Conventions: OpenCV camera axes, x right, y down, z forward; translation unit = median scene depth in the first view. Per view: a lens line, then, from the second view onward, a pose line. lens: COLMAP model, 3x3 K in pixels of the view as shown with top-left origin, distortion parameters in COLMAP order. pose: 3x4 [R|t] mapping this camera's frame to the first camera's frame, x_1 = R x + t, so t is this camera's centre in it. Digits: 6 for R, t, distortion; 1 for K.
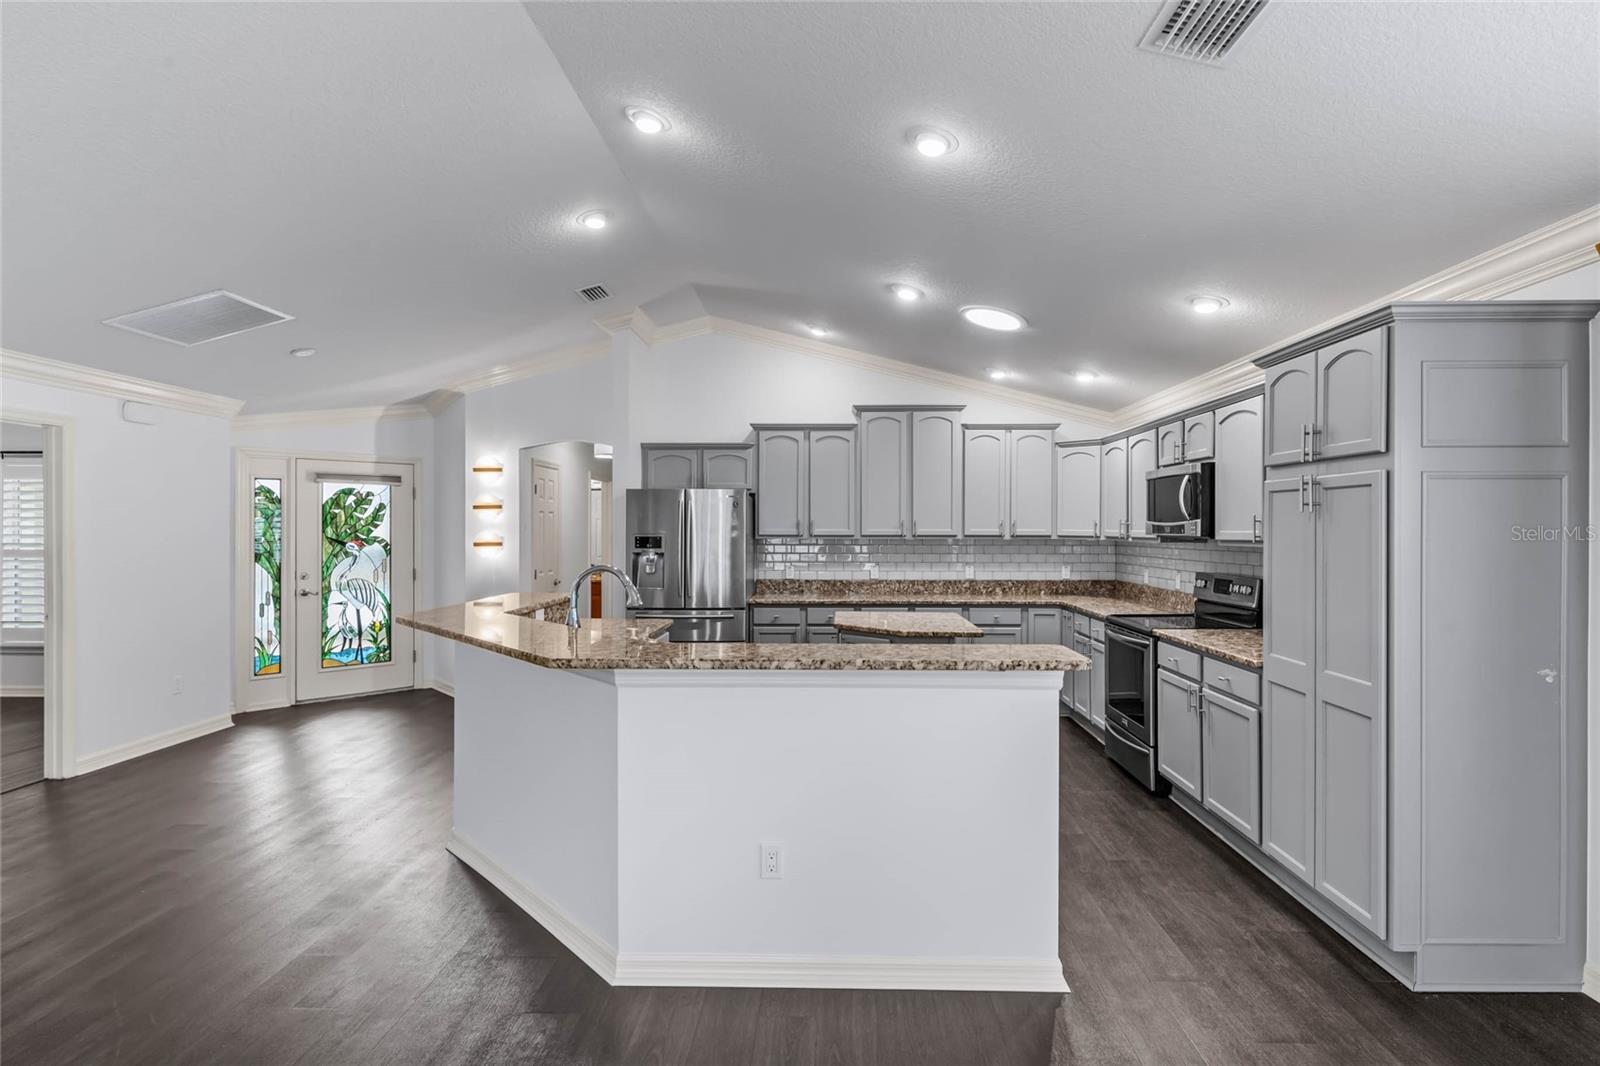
lens RADIAL K [[800.9, 0, 817.0], [0, 800.9, 528.8], [0, 0, 1]] dist [0.001356, 0.000036]
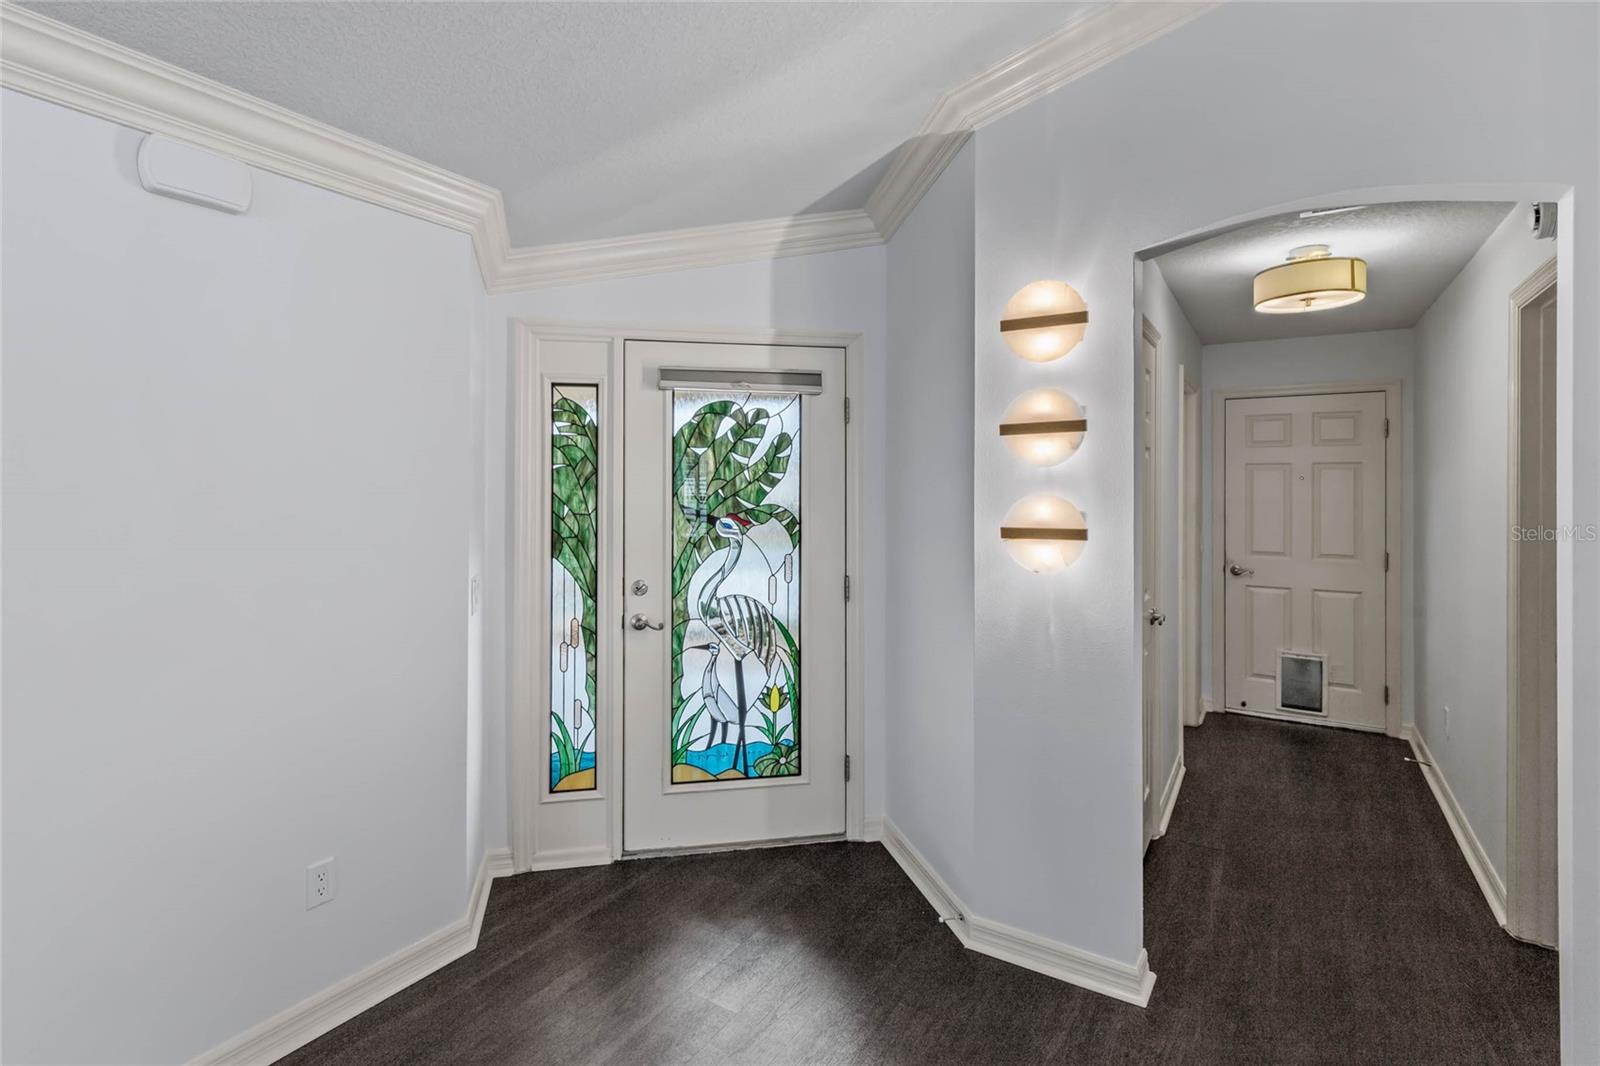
lens RADIAL K [[780.8, 0, 736.5], [0, 780.8, 486.2], [0, 0, 1]] dist [0.003018, 0.000197]
pose [[0.837263, 0.000480, -0.546801, -0.333323], [-0.001669, 0.999997, -0.001678, -0.000510], [0.546798, 0.002318, 0.837261, 0.633953]]
